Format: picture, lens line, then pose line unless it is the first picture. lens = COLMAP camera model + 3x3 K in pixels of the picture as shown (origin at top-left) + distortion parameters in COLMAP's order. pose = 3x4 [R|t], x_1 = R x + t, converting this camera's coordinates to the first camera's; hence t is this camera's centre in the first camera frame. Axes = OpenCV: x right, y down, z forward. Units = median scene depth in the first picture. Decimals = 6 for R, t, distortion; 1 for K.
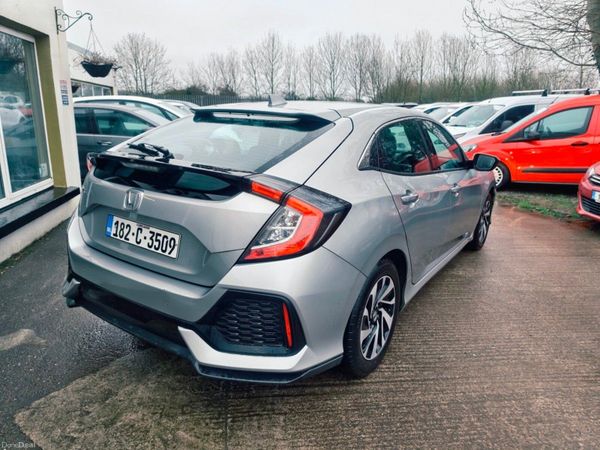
lens RADIAL K [[416.3, 0, 300.8], [0, 416.3, 213.8], [0, 0, 1]] dist [0.003793, -0.001510]
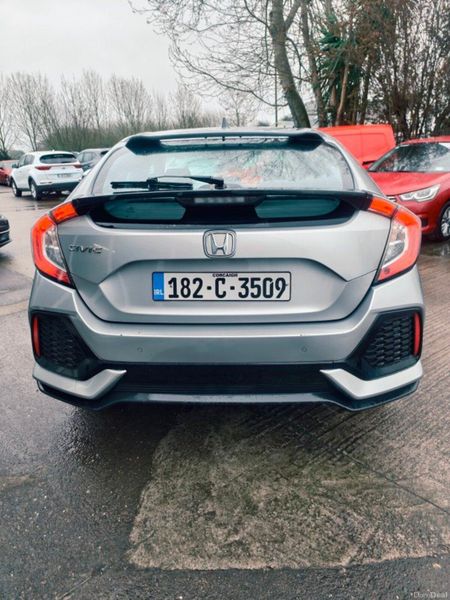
lens RADIAL K [[416.3, 0, 225.0], [0, 416.3, 300.0], [0, 0, 1]] dist [0.003793, -0.001510]
pose [[0.856022, -0.217562, 0.468928, -0.789498], [0.176322, 0.975608, 0.130764, -0.029228], [-0.485939, -0.029254, 0.873503, 0.296870]]
